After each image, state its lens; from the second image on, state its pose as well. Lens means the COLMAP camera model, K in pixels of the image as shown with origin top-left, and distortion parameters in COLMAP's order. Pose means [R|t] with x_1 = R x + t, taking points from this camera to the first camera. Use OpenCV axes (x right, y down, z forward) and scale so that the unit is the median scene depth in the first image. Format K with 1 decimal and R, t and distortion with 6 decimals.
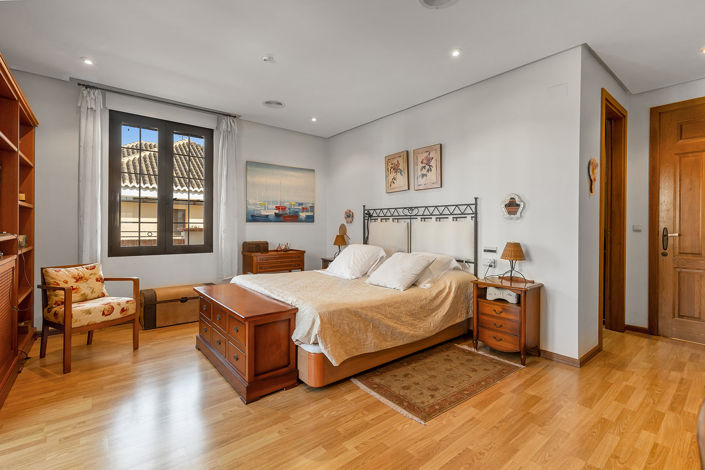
lens RADIAL K [[319.5, 0, 351.7], [0, 319.5, 228.2], [0, 0, 1]] dist [0.003624, -0.000425]
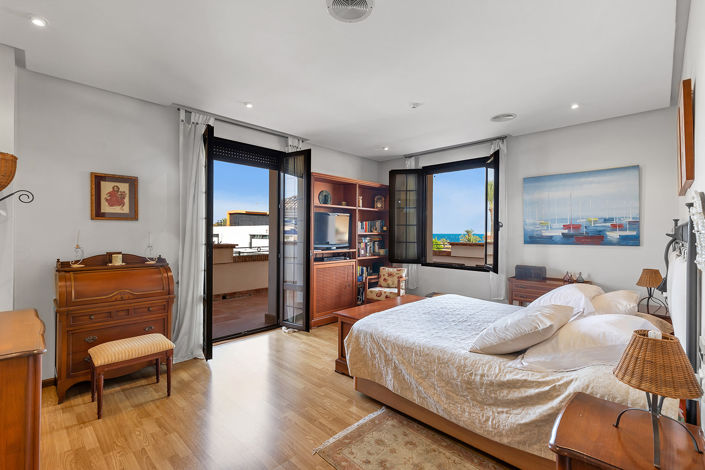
lens RADIAL K [[319.5, 0, 360.2], [0, 319.5, 233.0], [0, 0, 1]] dist [0.003624, -0.000425]
pose [[0.131276, -0.002786, -0.991342, 0.692245], [-0.011471, 0.999925, -0.004329, -0.054386], [0.991279, 0.011940, 0.131234, 0.540149]]
